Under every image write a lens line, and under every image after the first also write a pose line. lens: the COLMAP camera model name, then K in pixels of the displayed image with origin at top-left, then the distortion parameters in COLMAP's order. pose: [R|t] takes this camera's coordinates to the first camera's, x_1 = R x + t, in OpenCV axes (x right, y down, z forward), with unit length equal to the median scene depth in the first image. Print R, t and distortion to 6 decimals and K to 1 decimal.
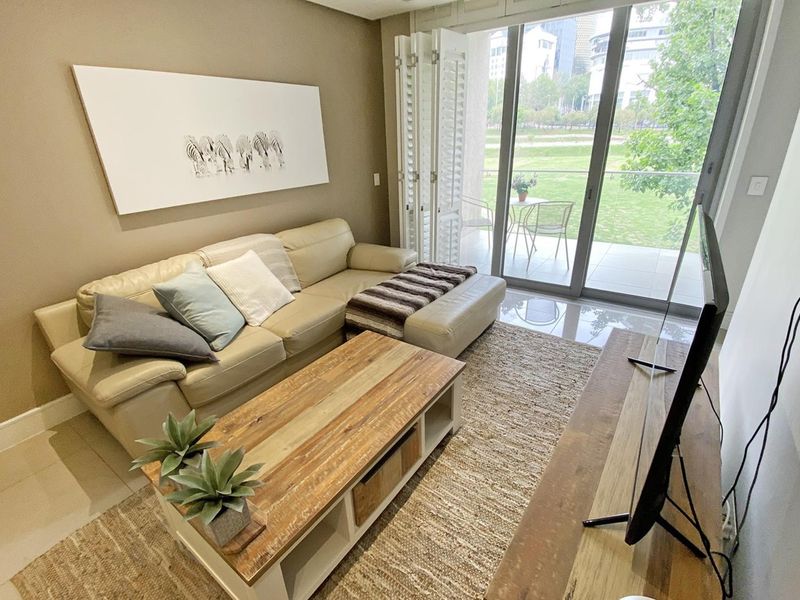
lens RADIAL K [[396.1, 0, 400.0], [0, 396.1, 300.0], [0, 0, 1]] dist [0.011031, -0.014025]
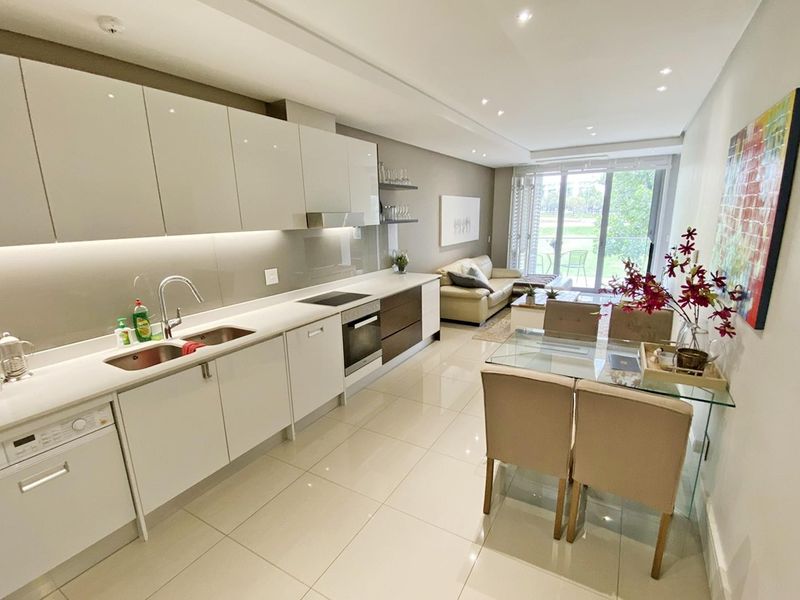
lens RADIAL K [[395.4, 0, 401.2], [0, 395.4, 313.7], [0, 0, 1]] dist [-0.001144, -0.000321]
pose [[0.997283, -0.018115, 0.071403, -0.768711], [0.029142, 0.987239, -0.156559, 0.422513], [-0.067656, 0.158214, 0.985084, -1.010503]]
